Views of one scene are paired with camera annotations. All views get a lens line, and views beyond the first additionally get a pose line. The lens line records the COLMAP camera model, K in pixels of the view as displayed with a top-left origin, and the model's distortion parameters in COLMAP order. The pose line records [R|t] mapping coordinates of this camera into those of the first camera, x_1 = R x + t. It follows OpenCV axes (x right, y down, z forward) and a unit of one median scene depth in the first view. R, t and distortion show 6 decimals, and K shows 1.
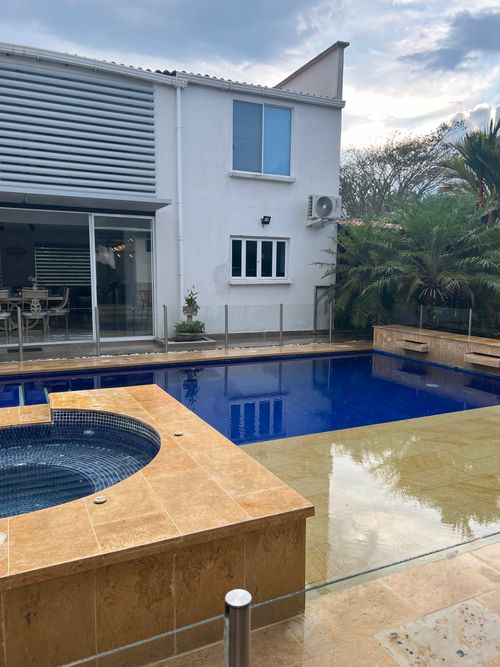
lens RADIAL K [[507.0, 0, 249.0], [0, 507.0, 336.8], [0, 0, 1]] dist [0.065305, -0.073882]
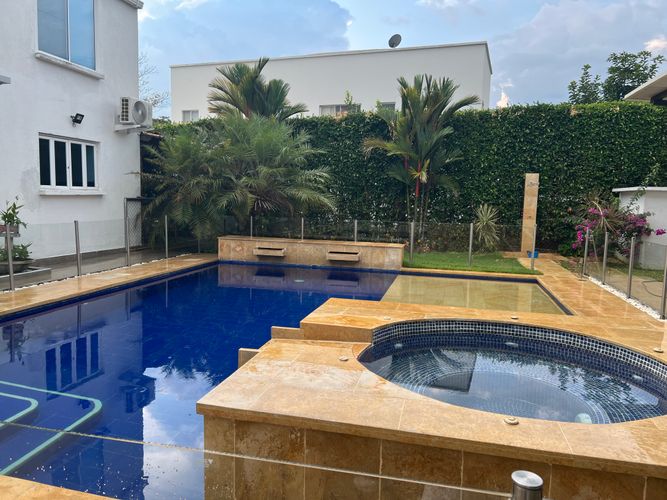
lens RADIAL K [[503.5, 0, 337.0], [0, 503.5, 246.0], [0, 0, 1]] dist [0.065530, -0.075105]
pose [[0.620512, -0.070526, 0.781019, -0.407441], [0.078849, 0.996512, 0.027340, -0.012823], [-0.780223, 0.044618, 0.623908, 0.178655]]
